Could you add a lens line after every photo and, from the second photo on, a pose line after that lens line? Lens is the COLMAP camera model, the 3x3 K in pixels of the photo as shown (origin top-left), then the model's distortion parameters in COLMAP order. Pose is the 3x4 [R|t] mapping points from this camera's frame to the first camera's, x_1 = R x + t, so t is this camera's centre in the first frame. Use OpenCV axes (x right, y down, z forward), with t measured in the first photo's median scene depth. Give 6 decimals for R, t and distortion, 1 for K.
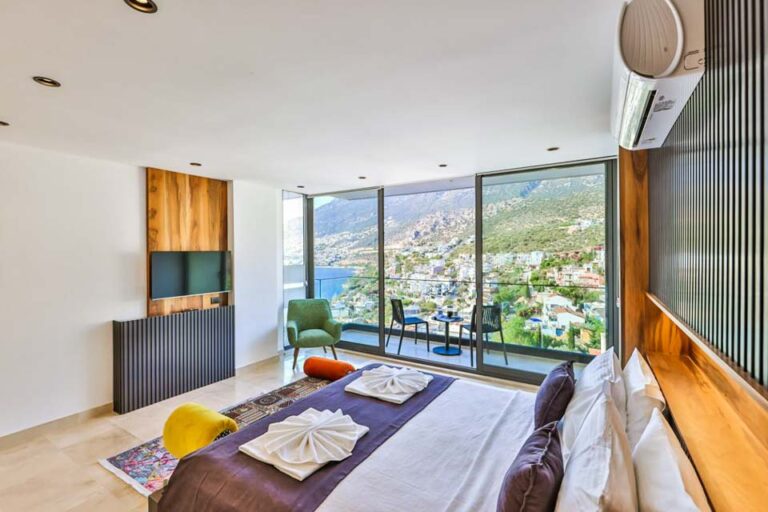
lens RADIAL K [[343.5, 0, 384.0], [0, 343.5, 256.0], [0, 0, 1]] dist [-0.002046, -0.000165]
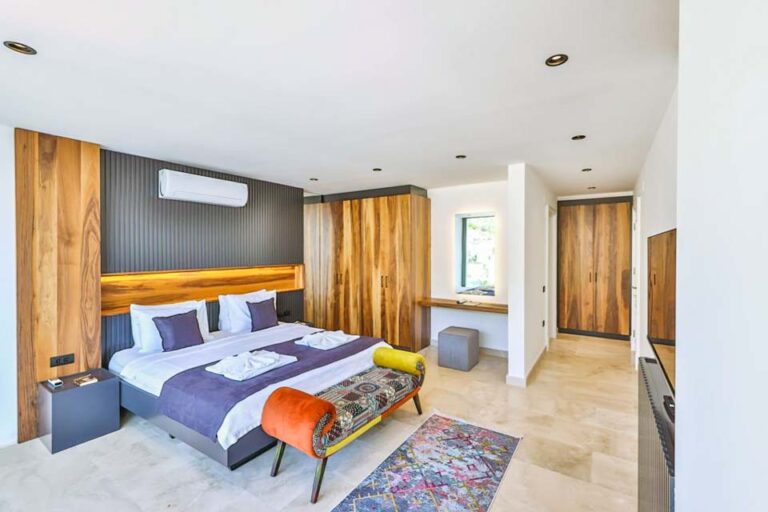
lens RADIAL K [[335.4, 0, 384.0], [0, 335.4, 256.0], [0, 0, 1]] dist [-0.001247, -0.000291]
pose [[-0.999310, 0.007281, 0.036416, -0.293822], [0.008315, 0.999564, 0.028341, -0.001515], [-0.036194, 0.028624, -0.998935, 1.369708]]
